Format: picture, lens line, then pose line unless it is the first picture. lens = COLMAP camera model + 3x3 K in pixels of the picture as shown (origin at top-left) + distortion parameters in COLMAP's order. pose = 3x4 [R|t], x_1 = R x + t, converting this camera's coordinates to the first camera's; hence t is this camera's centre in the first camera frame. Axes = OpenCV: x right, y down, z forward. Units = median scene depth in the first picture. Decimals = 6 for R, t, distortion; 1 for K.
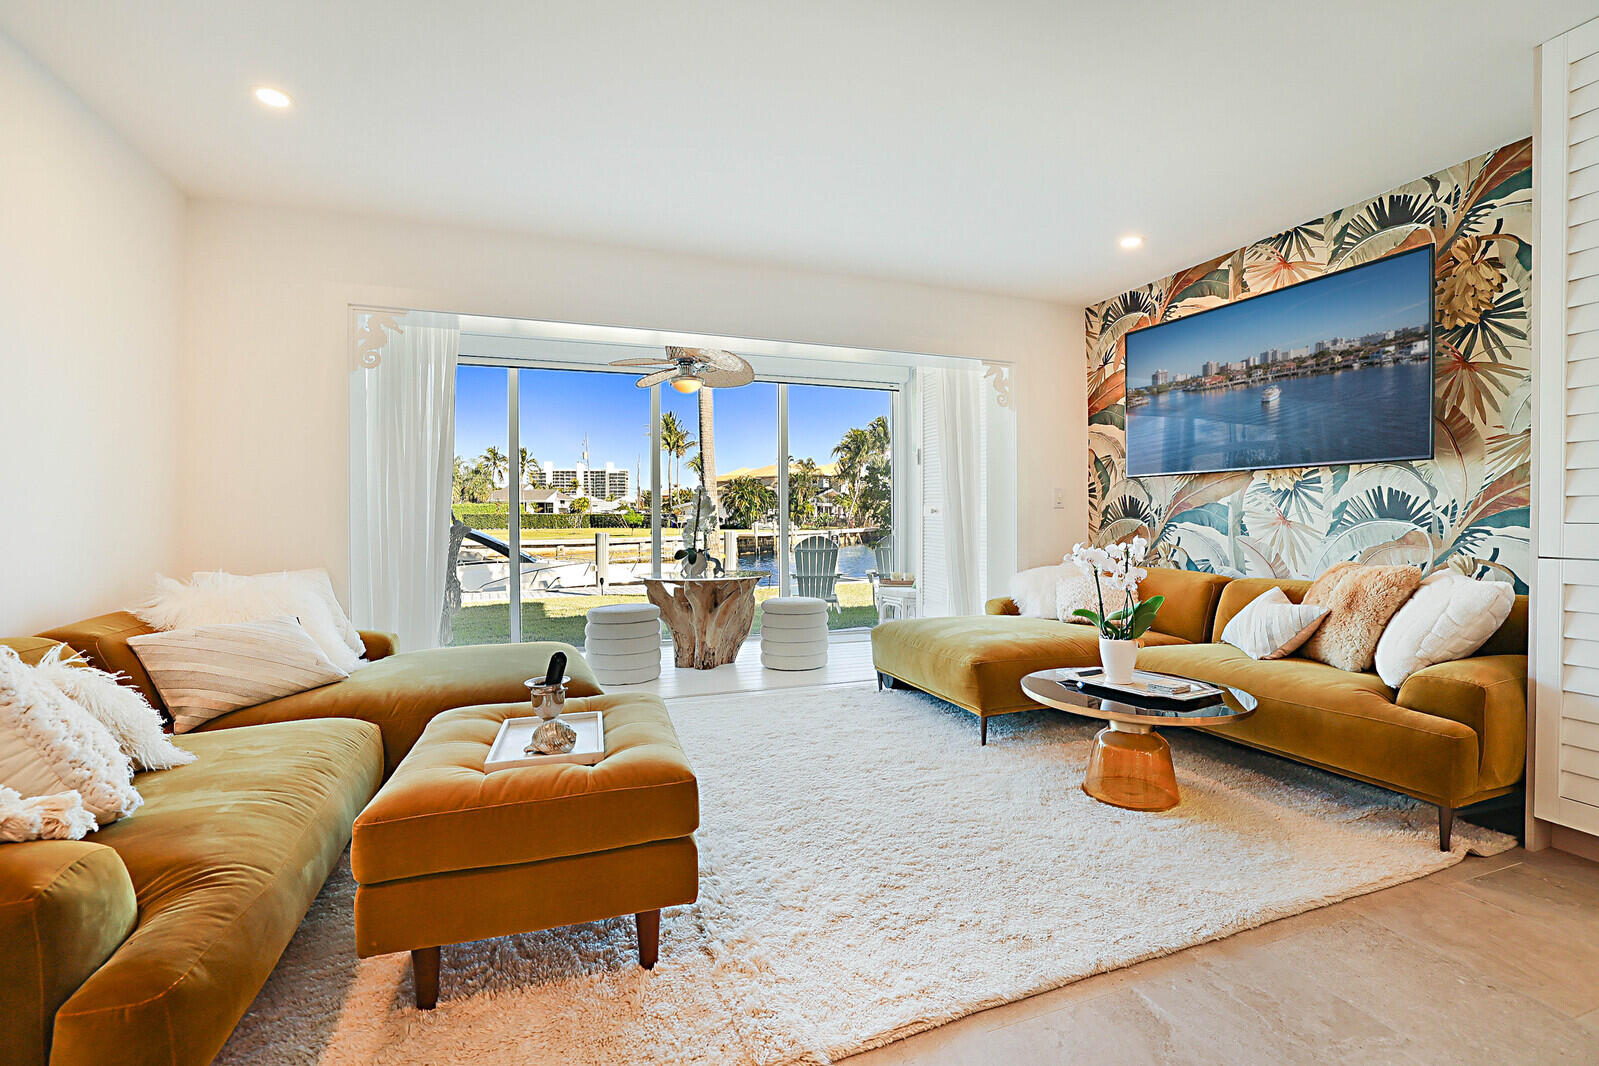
lens RADIAL K [[689.3, 0, 784.9], [0, 689.3, 524.6], [0, 0, 1]] dist [-0.025052, 0.008877]
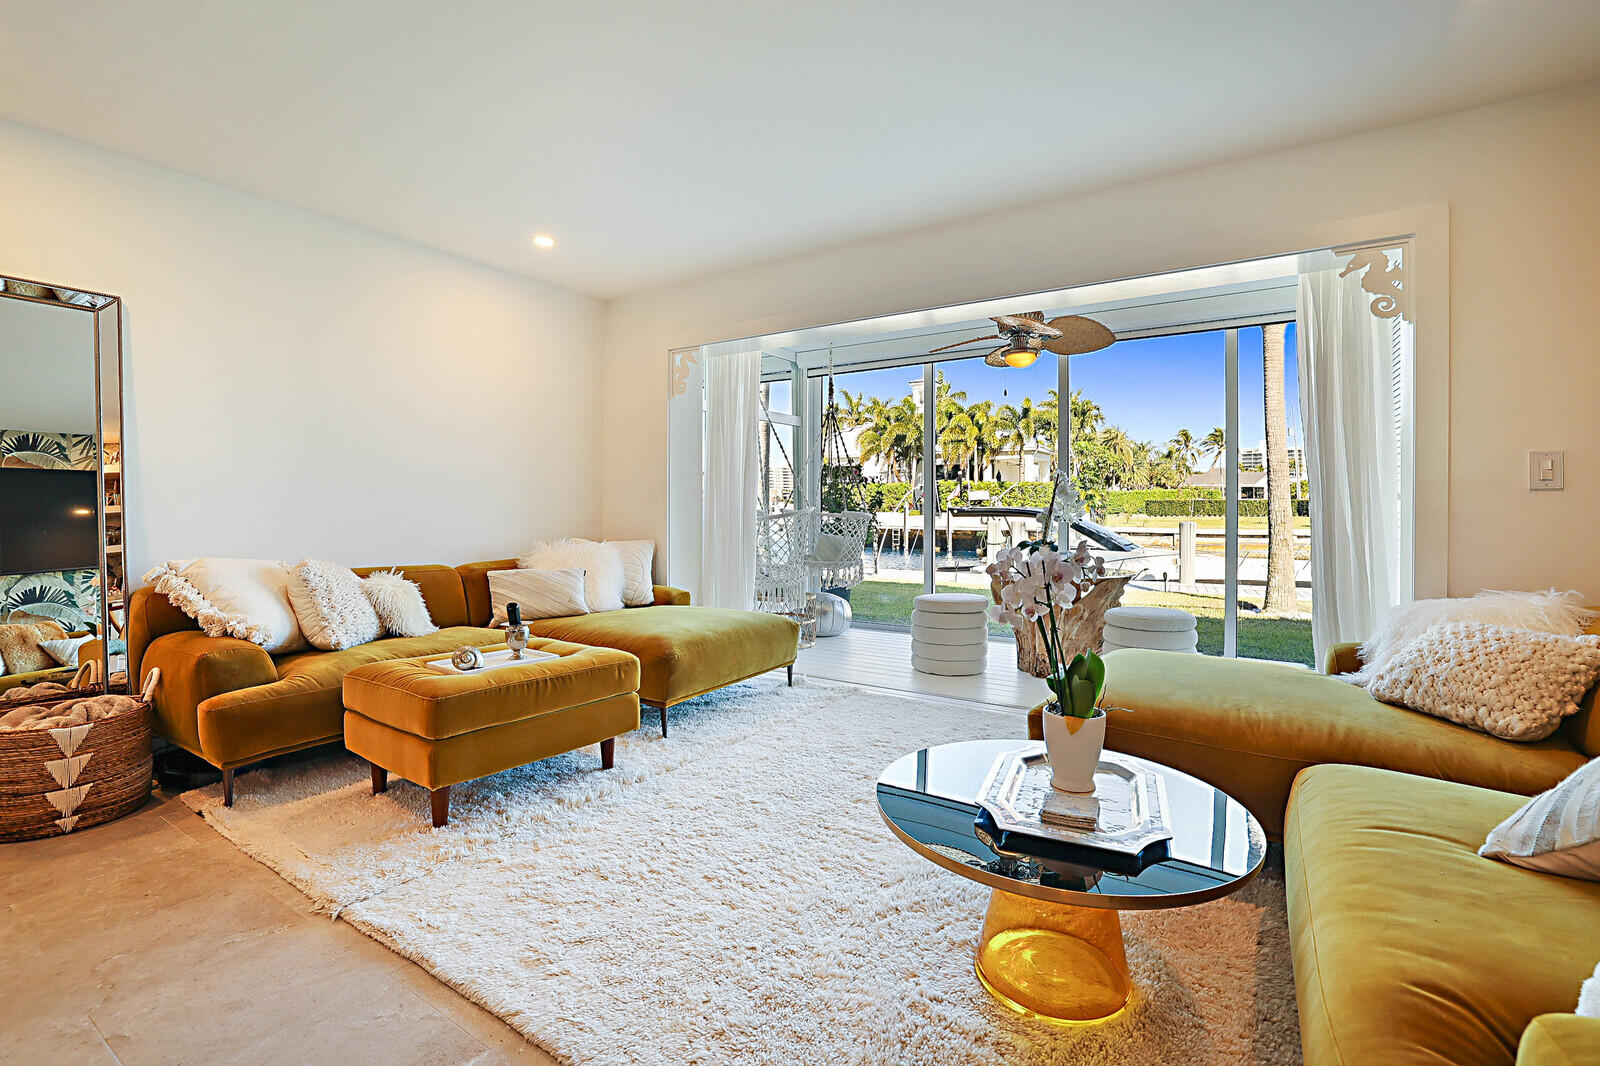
lens RADIAL K [[689.8, 0, 809.8], [0, 689.8, 508.3], [0, 0, 1]] dist [-0.025052, 0.008877]
pose [[0.599083, 0.003453, -0.800679, 0.748618], [-0.005629, 0.999984, 0.000101, -0.011807], [0.800667, 0.004447, 0.599093, 0.410802]]
